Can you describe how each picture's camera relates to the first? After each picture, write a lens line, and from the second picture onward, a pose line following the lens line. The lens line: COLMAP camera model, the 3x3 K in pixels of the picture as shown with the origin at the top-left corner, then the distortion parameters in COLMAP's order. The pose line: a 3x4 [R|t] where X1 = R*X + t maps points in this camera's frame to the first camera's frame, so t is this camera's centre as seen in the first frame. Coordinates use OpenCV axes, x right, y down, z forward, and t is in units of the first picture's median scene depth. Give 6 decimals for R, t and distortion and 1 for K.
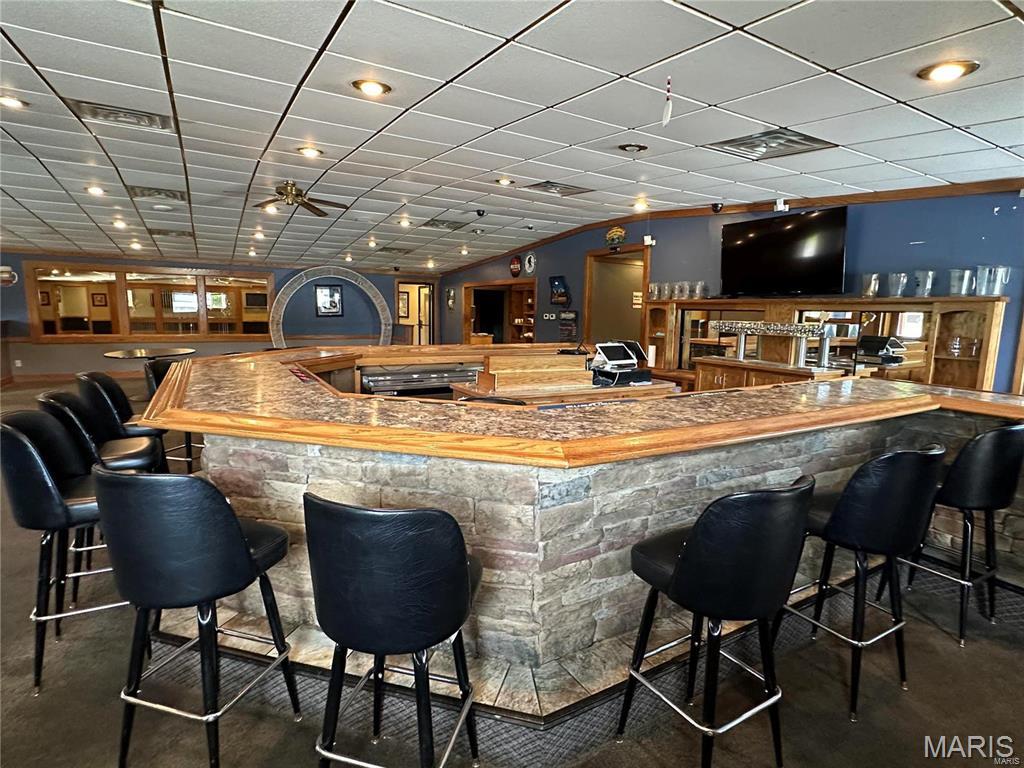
lens RADIAL K [[529.0, 0, 517.7], [0, 529.0, 383.9], [0, 0, 1]] dist [-0.001903, -0.000358]
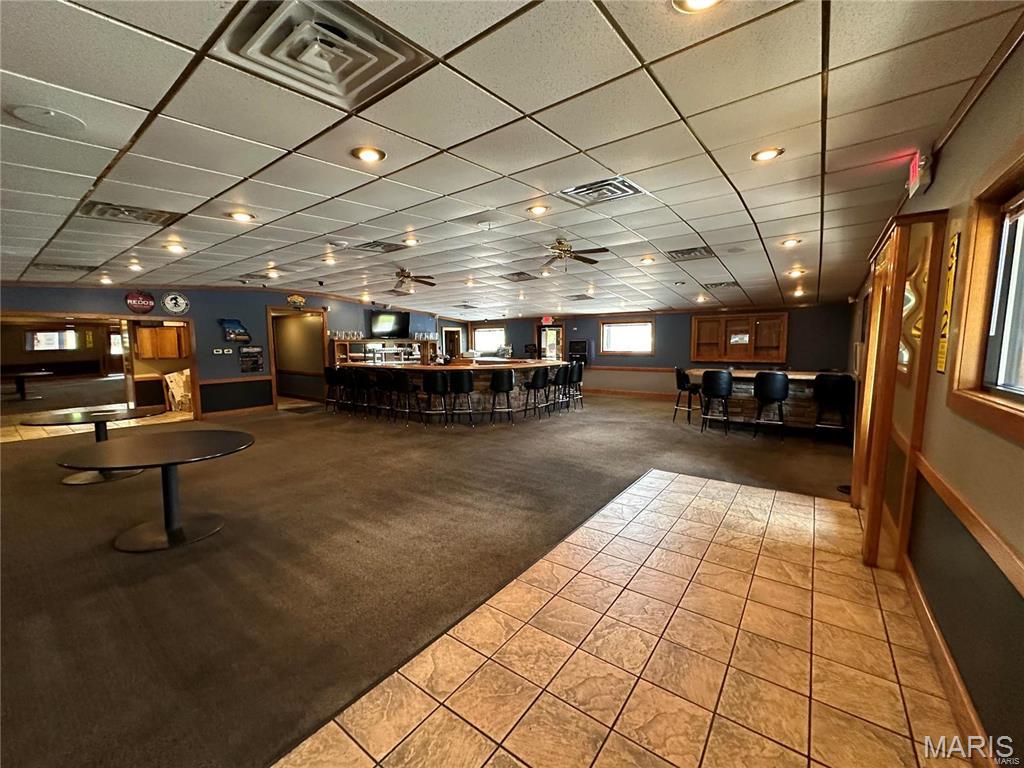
lens RADIAL K [[405.8, 0, 512.0], [0, 405.8, 384.0], [0, 0, 1]] dist [0.000321, 0.000030]
pose [[-0.389708, -0.111381, 0.914178, -1.108476], [0.122147, 0.977638, 0.171183, -0.138271], [-0.912802, 0.178375, -0.367389, 0.779796]]
